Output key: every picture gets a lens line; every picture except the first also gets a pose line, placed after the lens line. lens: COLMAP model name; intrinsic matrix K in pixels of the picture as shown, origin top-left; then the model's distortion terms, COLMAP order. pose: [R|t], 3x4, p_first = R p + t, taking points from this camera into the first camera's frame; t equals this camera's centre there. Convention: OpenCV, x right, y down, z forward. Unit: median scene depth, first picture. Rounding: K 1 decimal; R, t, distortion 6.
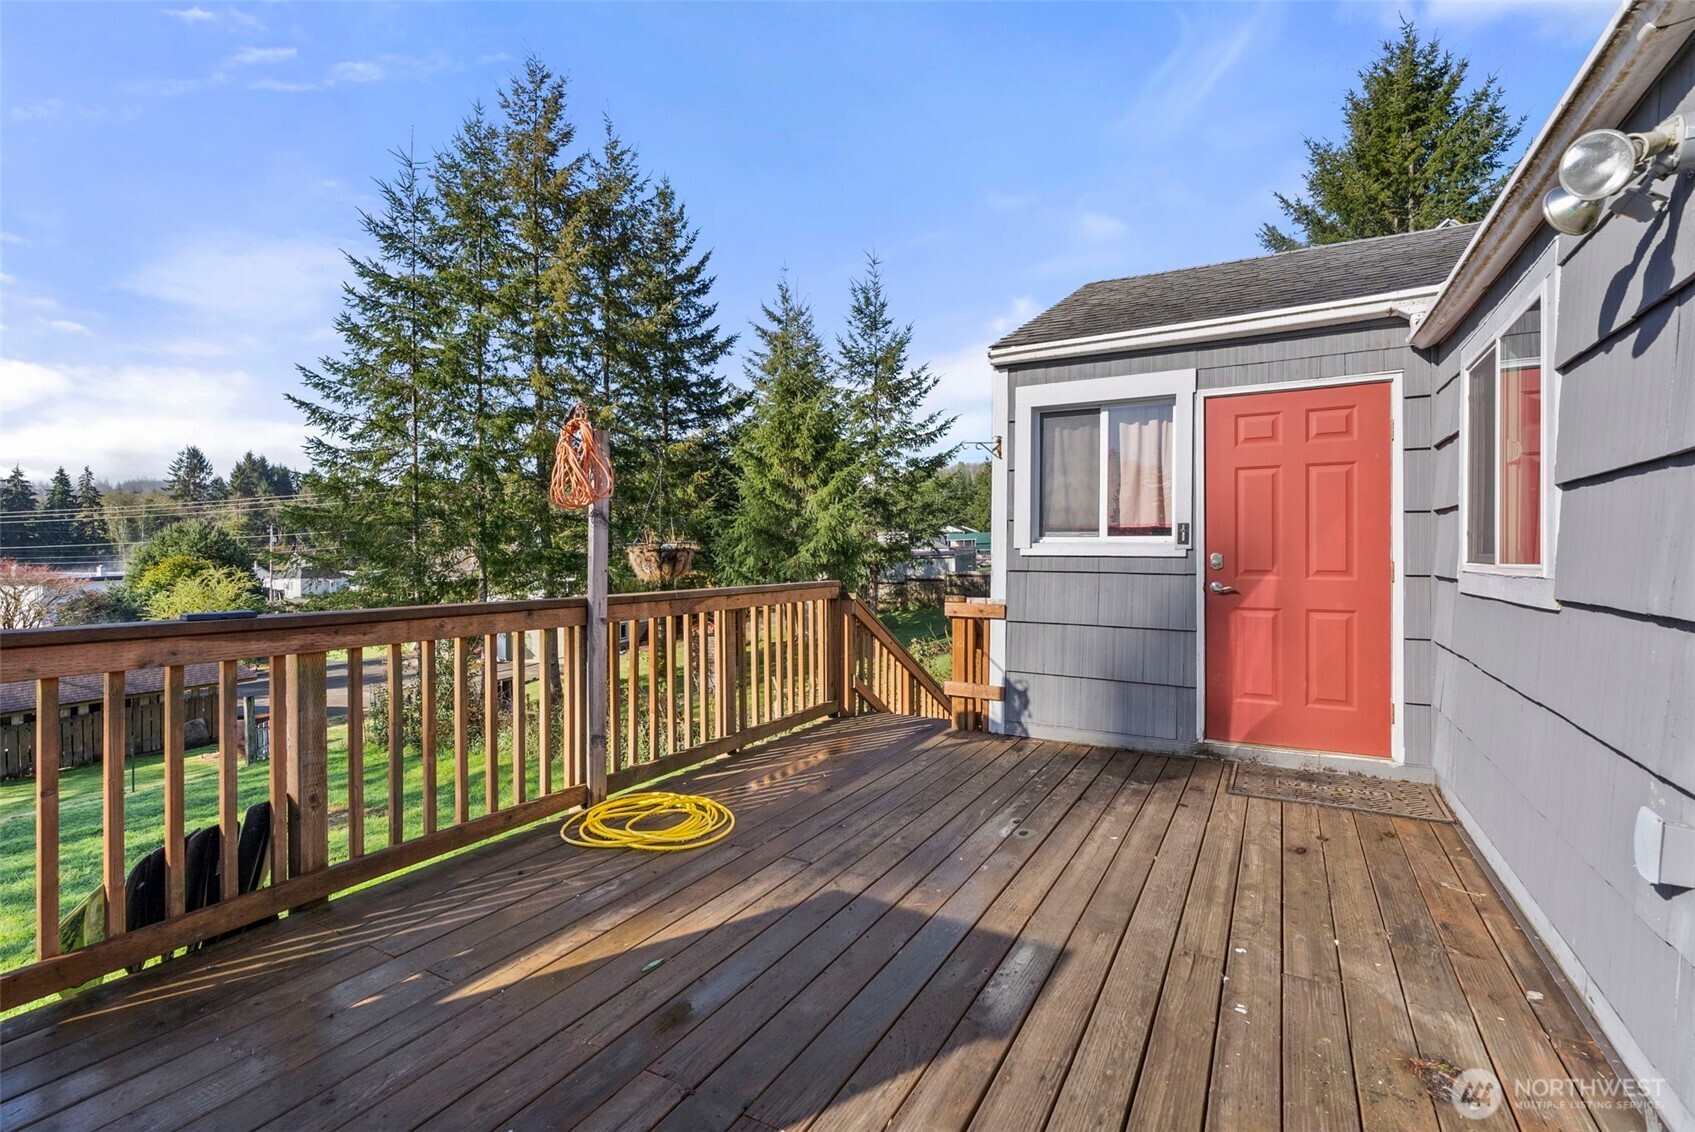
lens RADIAL K [[770.2, 0, 842.5], [0, 770.2, 557.2], [0, 0, 1]] dist [-0.001290, 0.001372]
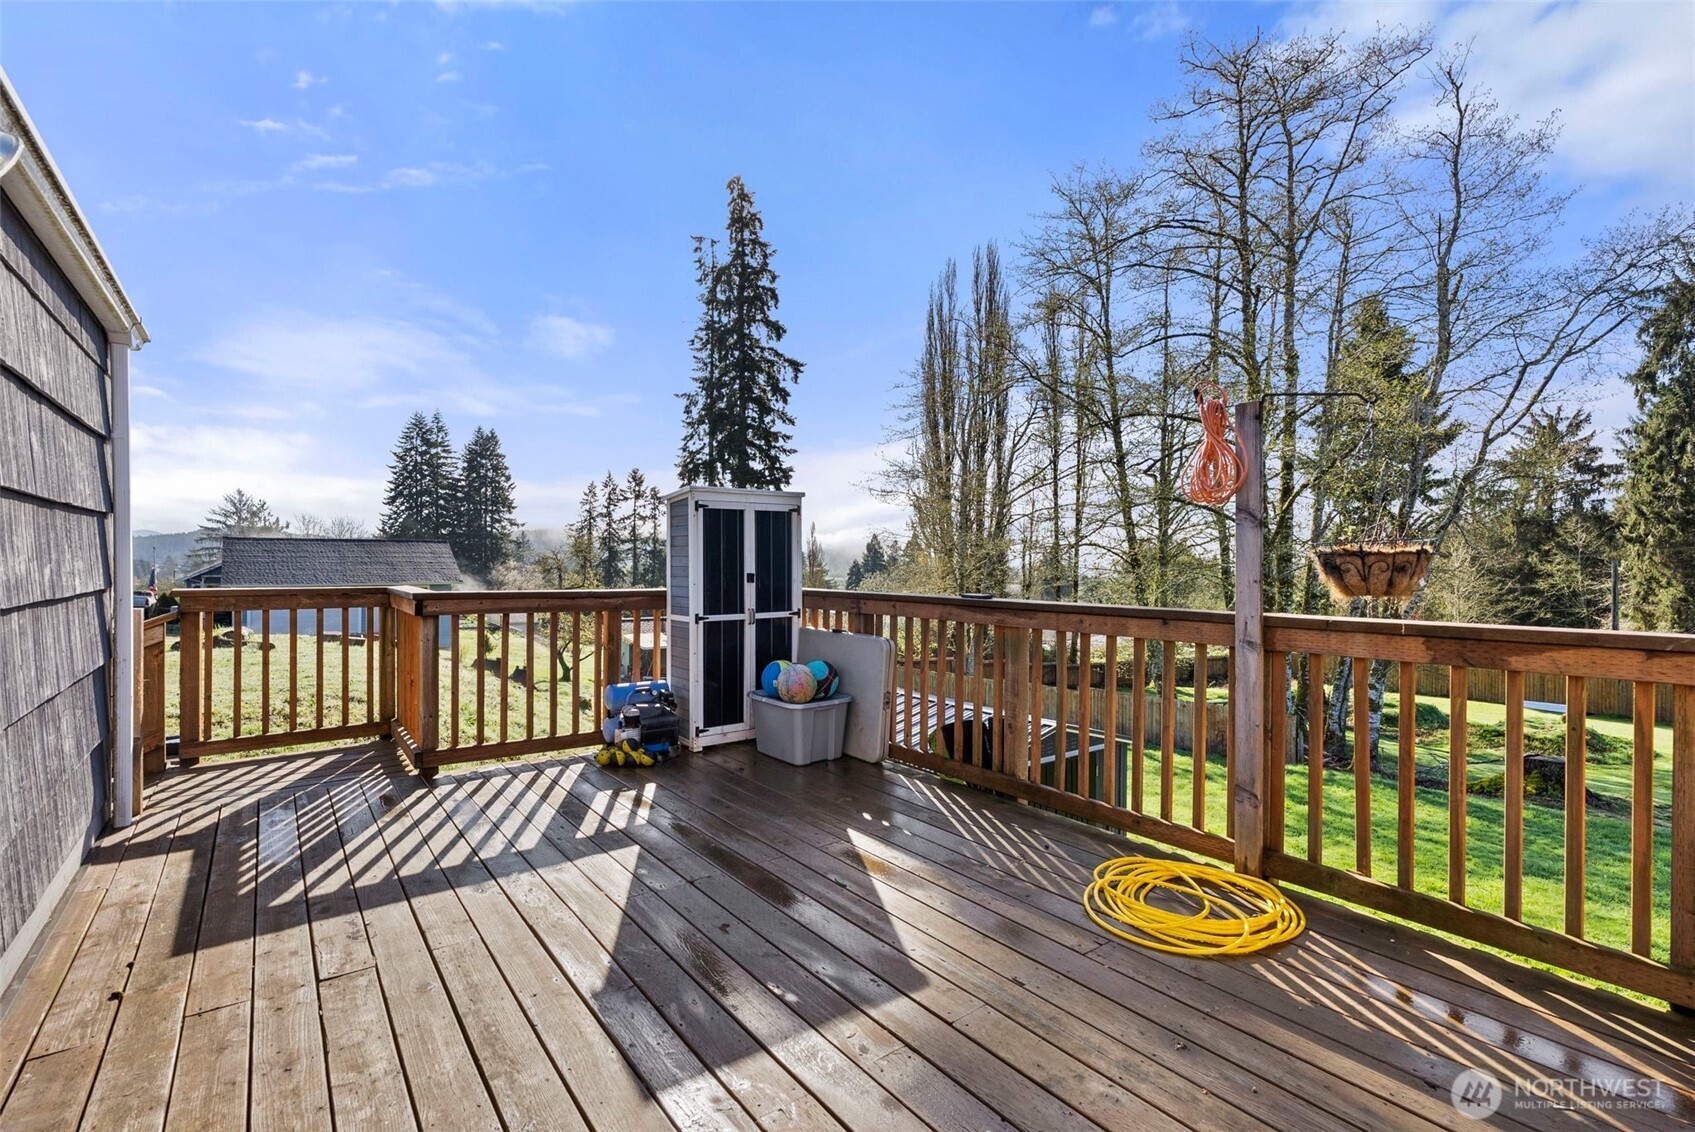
lens RADIAL K [[770.2, 0, 848.9], [0, 770.2, 558.0], [0, 0, 1]] dist [-0.001290, 0.001372]
pose [[-0.387348, 0.005424, -0.921918, 0.620904], [-0.000592, 0.999981, 0.006132, -0.012508], [0.921934, 0.002921, -0.387337, 1.008523]]
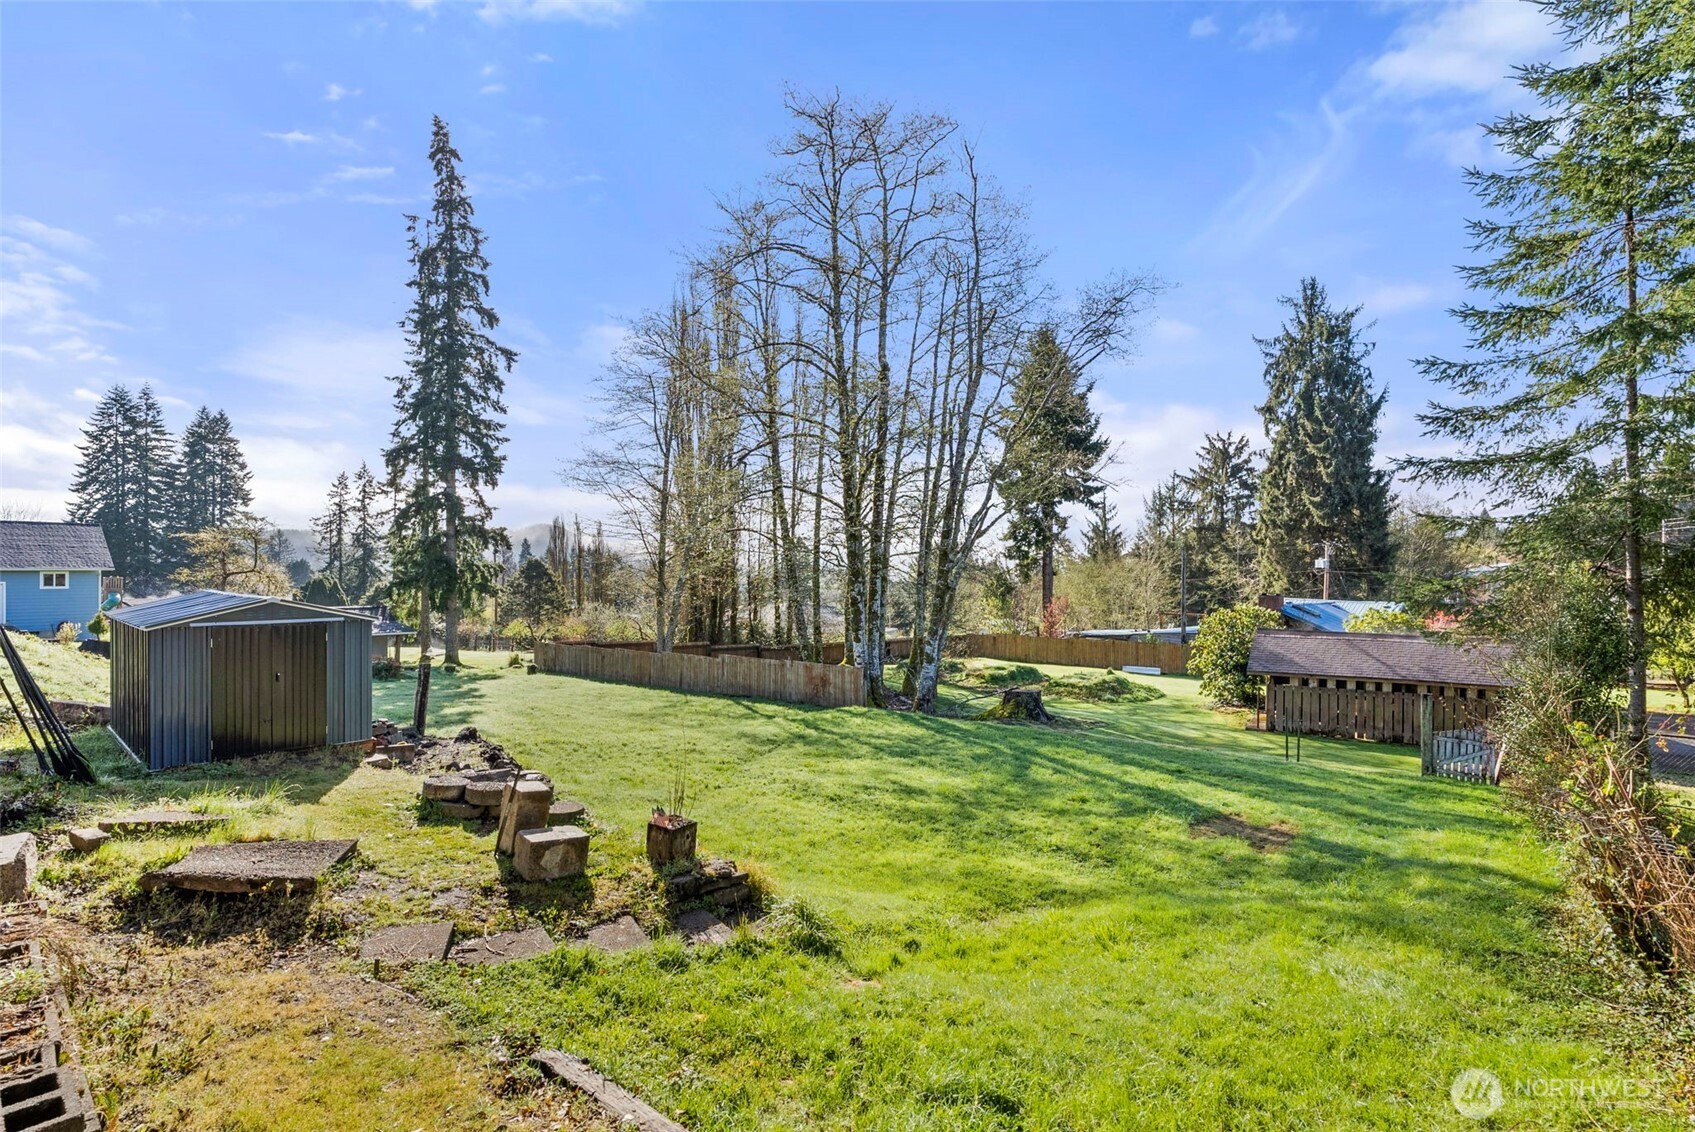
lens RADIAL K [[770.2, 0, 845.9], [0, 770.2, 563.2], [0, 0, 1]] dist [-0.001290, 0.001372]
pose [[-0.172591, 0.003990, -0.984986, 0.627383], [-0.006739, 0.999964, 0.005232, -0.003367], [0.984971, 0.007541, -0.172557, 1.082478]]
